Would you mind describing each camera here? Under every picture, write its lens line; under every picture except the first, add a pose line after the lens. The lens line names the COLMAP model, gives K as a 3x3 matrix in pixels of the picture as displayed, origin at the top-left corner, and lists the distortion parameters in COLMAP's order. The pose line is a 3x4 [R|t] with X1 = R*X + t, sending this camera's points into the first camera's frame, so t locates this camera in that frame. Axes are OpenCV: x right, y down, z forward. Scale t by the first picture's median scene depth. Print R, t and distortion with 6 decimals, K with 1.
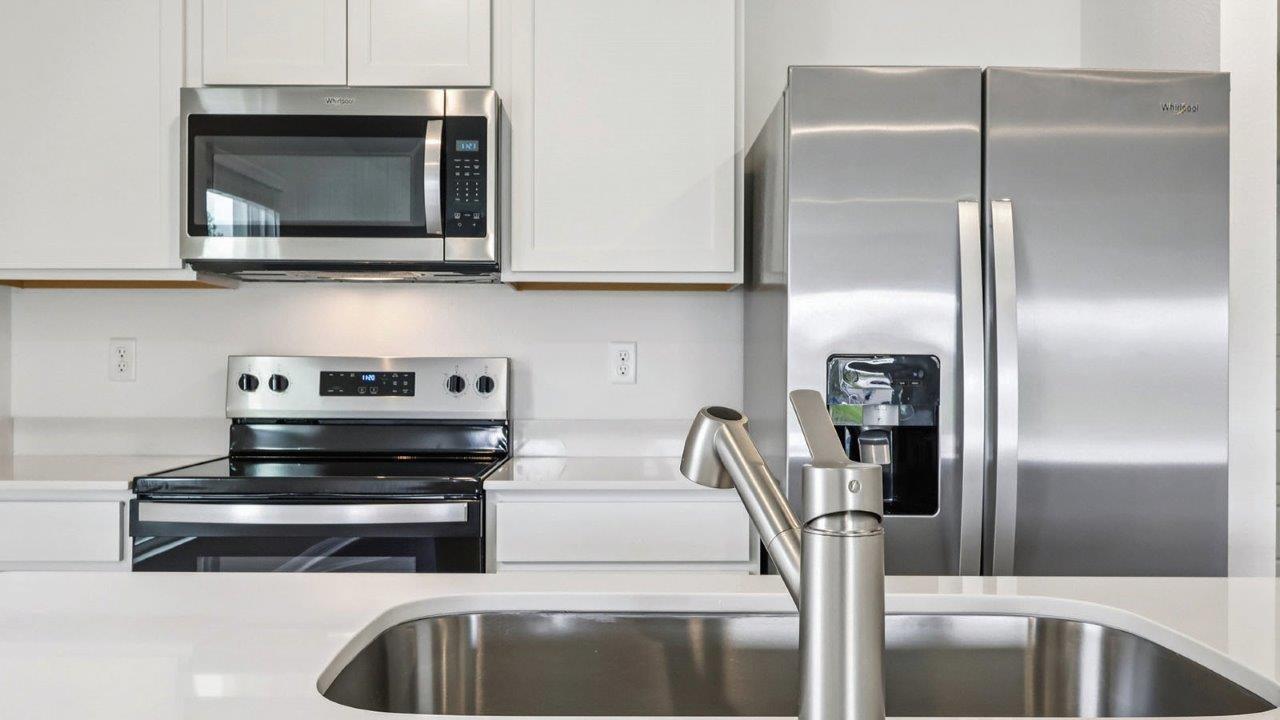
lens RADIAL K [[1089.2, 0, 640.0], [0, 1089.2, 360.0], [0, 0, 1]] dist [0.006578, 0.004832]
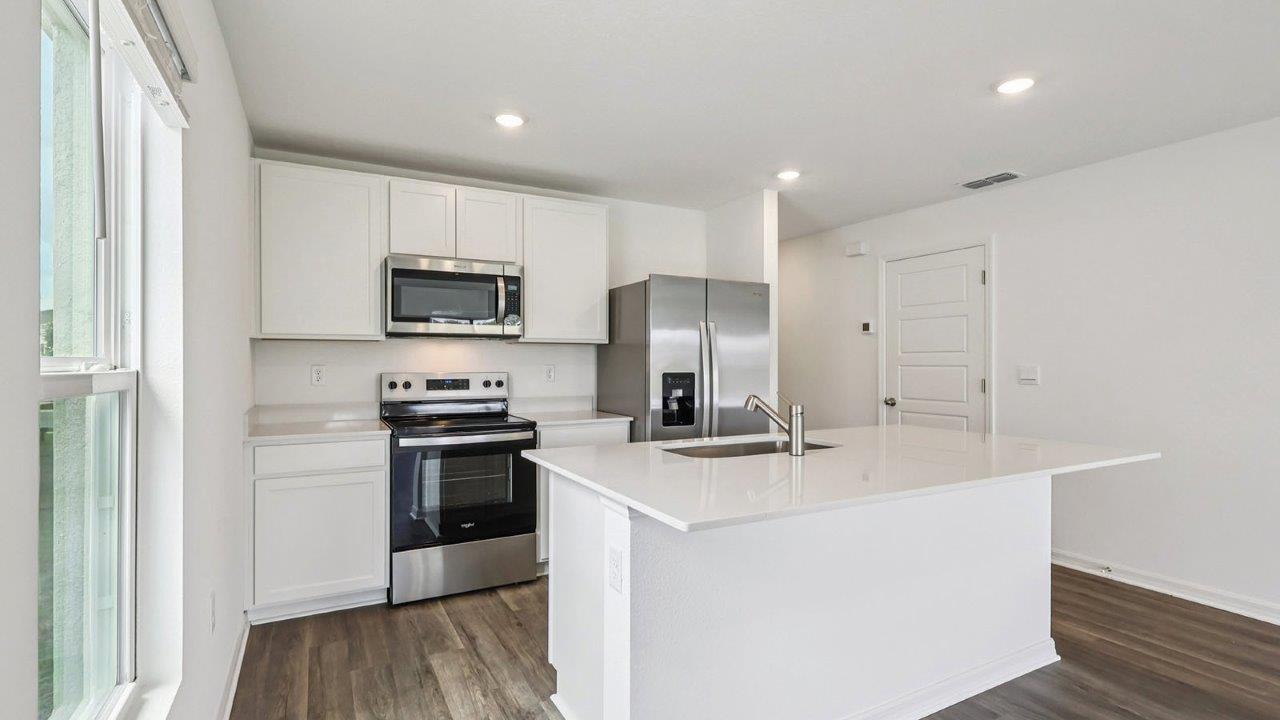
lens RADIAL K [[604.6, 0, 640.0], [0, 604.6, 360.0], [0, 0, 1]] dist [0.000349, -0.000137]
pose [[0.882525, -0.003404, 0.470254, -0.539271], [0.002016, 0.999992, 0.003456, -0.036509], [-0.470262, -0.002102, 0.882524, -0.337680]]
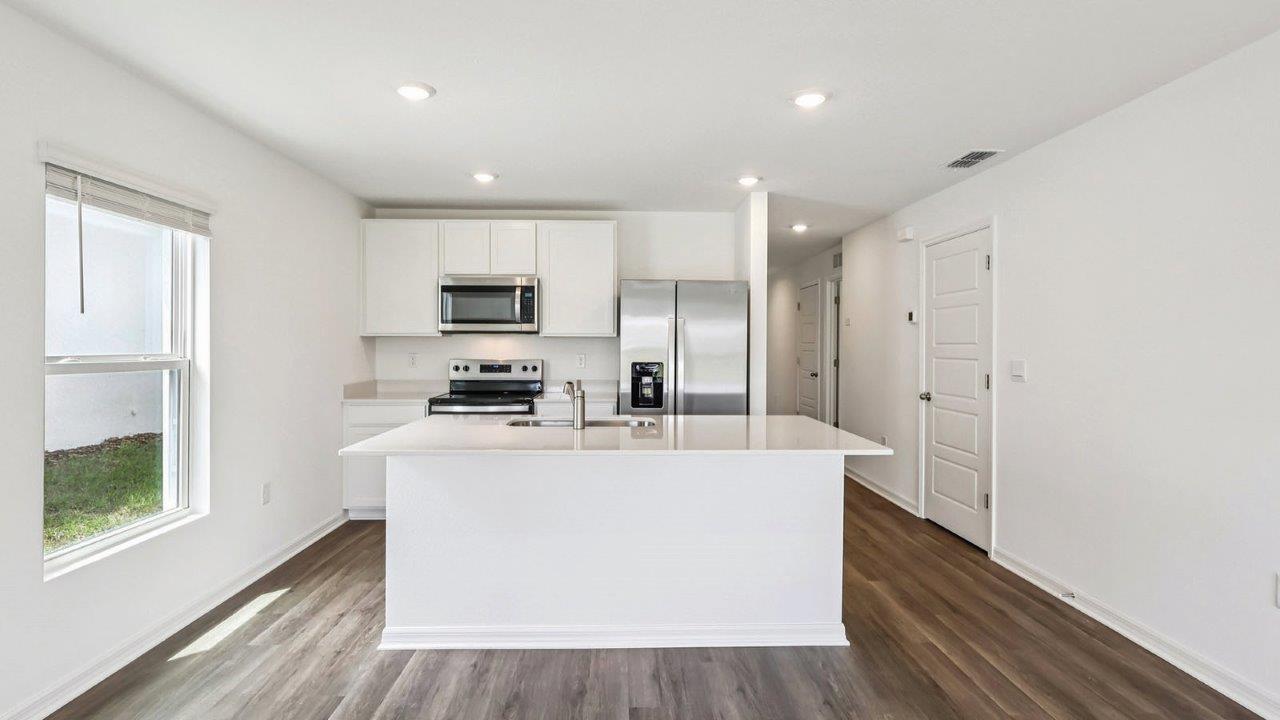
lens RADIAL K [[621.8, 0, 635.9], [0, 621.8, 343.3], [0, 0, 1]] dist [-0.002897, 0.000052]
pose [[0.999809, -0.001470, 0.019489, 0.118058], [0.001430, 0.999997, 0.002065, -0.056734], [-0.019492, -0.002037, 0.999808, -0.813620]]
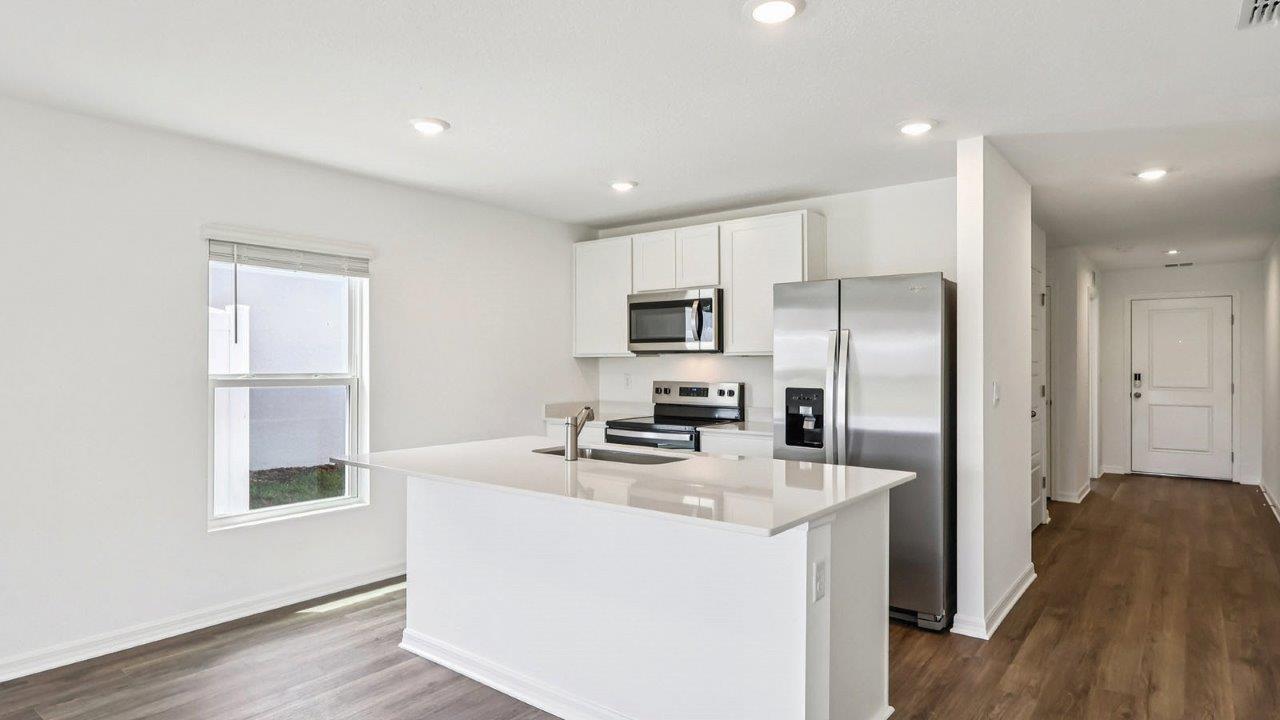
lens RADIAL K [[705.7, 0, 640.0], [0, 705.7, 360.0], [0, 0, 1]] dist [-0.000030, -0.000362]
pose [[0.783923, -0.008570, -0.620799, 0.817982], [0.006224, 0.999963, -0.005946, -0.053289], [0.620827, 0.000798, 0.783947, -0.517670]]
